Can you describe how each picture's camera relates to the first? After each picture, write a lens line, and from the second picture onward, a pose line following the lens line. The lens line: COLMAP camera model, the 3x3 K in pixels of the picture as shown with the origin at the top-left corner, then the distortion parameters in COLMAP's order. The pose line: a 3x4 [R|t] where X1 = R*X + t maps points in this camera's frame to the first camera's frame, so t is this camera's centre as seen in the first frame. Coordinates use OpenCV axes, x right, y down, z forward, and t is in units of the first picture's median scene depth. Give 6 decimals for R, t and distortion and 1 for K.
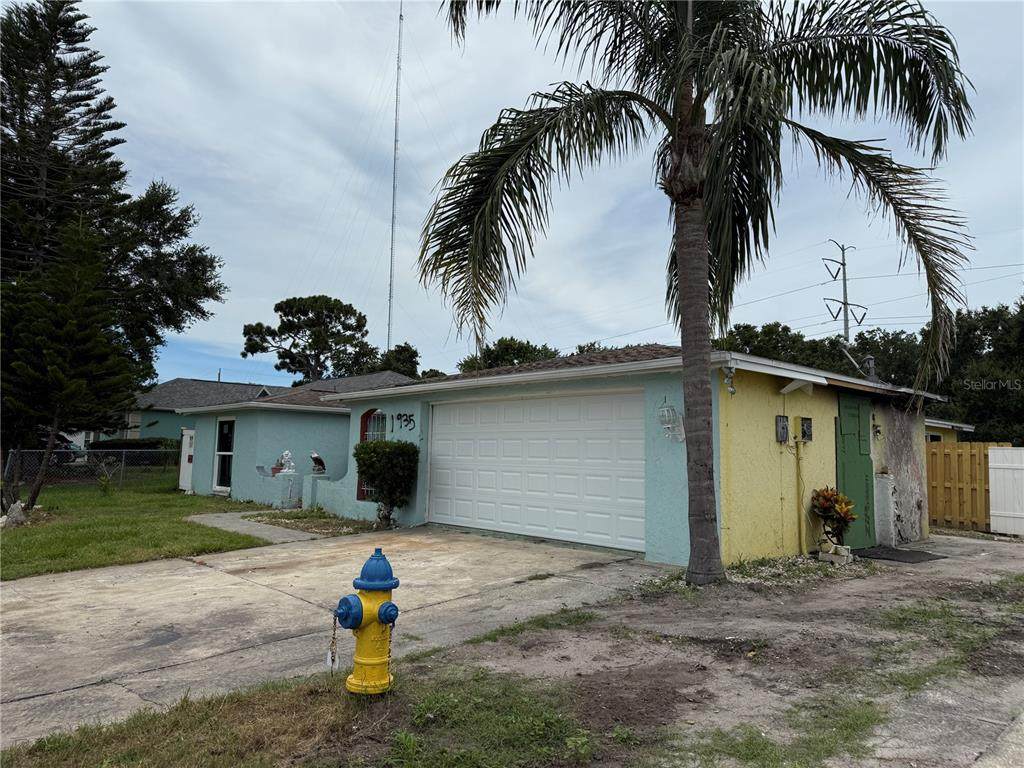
lens RADIAL K [[716.1, 0, 512.0], [0, 716.1, 384.0], [0, 0, 1]] dist [0.107050, -0.144055]
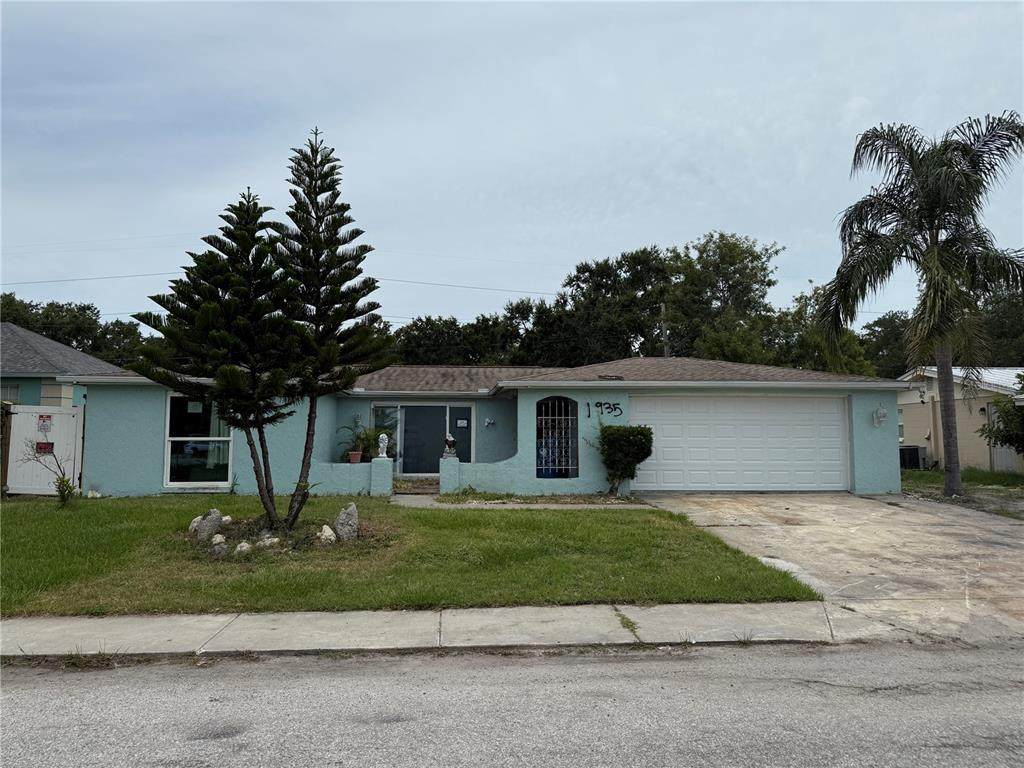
lens RADIAL K [[716.1, 0, 512.0], [0, 716.1, 384.0], [0, 0, 1]] dist [0.107050, -0.144055]
pose [[0.605463, 0.042127, 0.794758, -1.213816], [-0.071594, 0.997432, 0.001672, 0.019995], [-0.792647, -0.057912, 0.606924, 0.401604]]
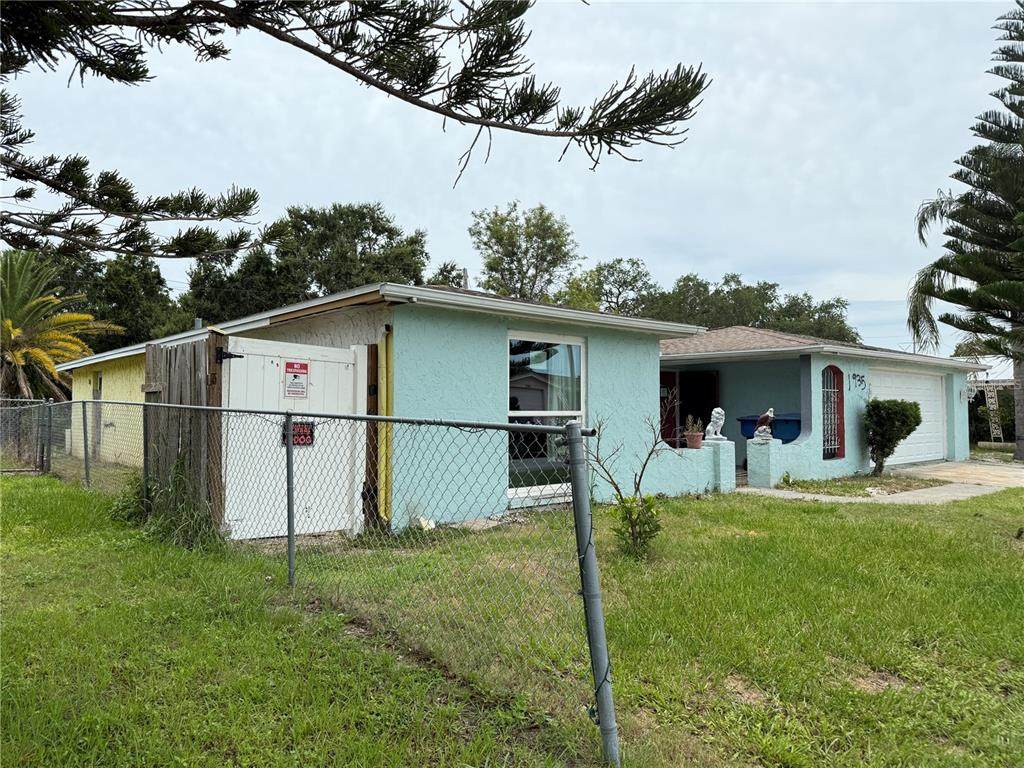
lens RADIAL K [[716.1, 0, 512.0], [0, 716.1, 384.0], [0, 0, 1]] dist [0.107050, -0.144055]
pose [[0.005438, 0.019284, 0.999799, -1.272812], [-0.104916, 0.994307, -0.018607, 0.133510], [-0.994466, -0.104793, 0.007430, 1.529233]]
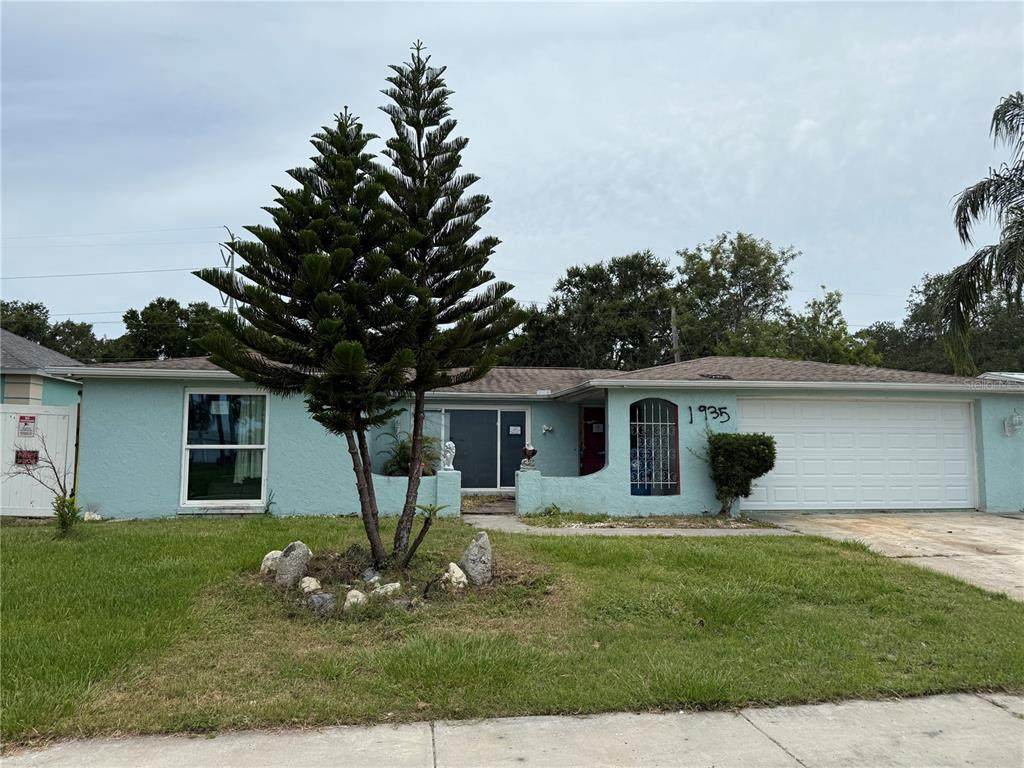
lens RADIAL K [[716.1, 0, 512.0], [0, 716.1, 384.0], [0, 0, 1]] dist [0.107050, -0.144055]
pose [[0.553393, 0.059410, 0.830799, -1.168180], [-0.079431, 0.996671, -0.018363, 0.052306], [-0.829124, -0.055829, 0.556270, 0.673791]]
